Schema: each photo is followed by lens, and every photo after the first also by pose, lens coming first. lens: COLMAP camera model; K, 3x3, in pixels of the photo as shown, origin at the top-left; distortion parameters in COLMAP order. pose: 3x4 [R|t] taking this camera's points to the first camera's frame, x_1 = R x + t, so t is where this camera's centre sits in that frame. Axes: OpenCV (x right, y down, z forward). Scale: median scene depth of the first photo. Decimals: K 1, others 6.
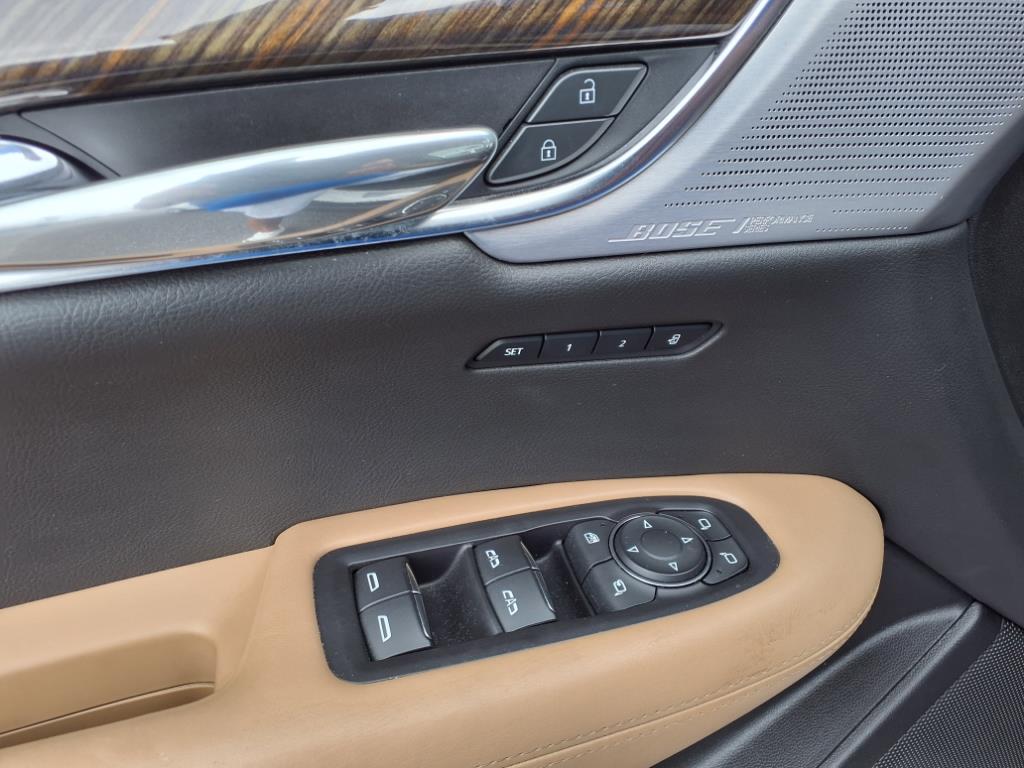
lens RADIAL K [[799.5, 0, 512.0], [0, 799.5, 384.0], [0, 0, 1]] dist [0.127450, -0.239550]
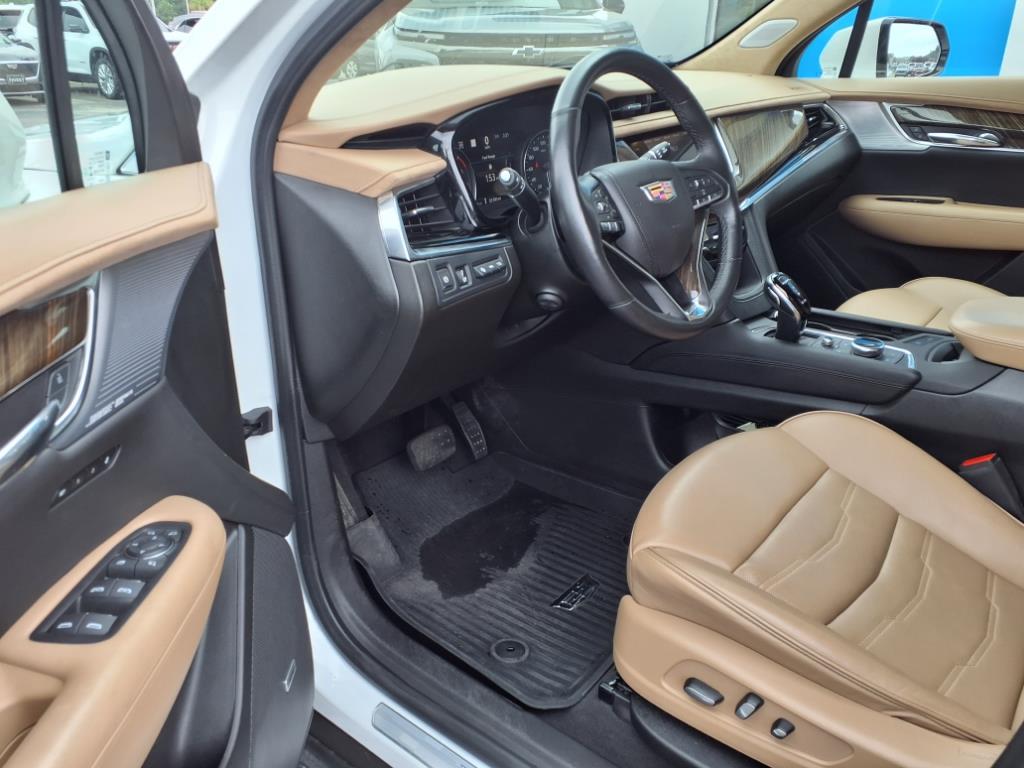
lens RADIAL K [[799.5, 0, 512.0], [0, 799.5, 384.0], [0, 0, 1]] dist [0.127450, -0.239550]
pose [[0.329805, -0.358307, 0.873410, -1.320937], [0.529566, 0.836121, 0.143042, 0.040539], [-0.781529, 0.415352, 0.465505, -1.038981]]
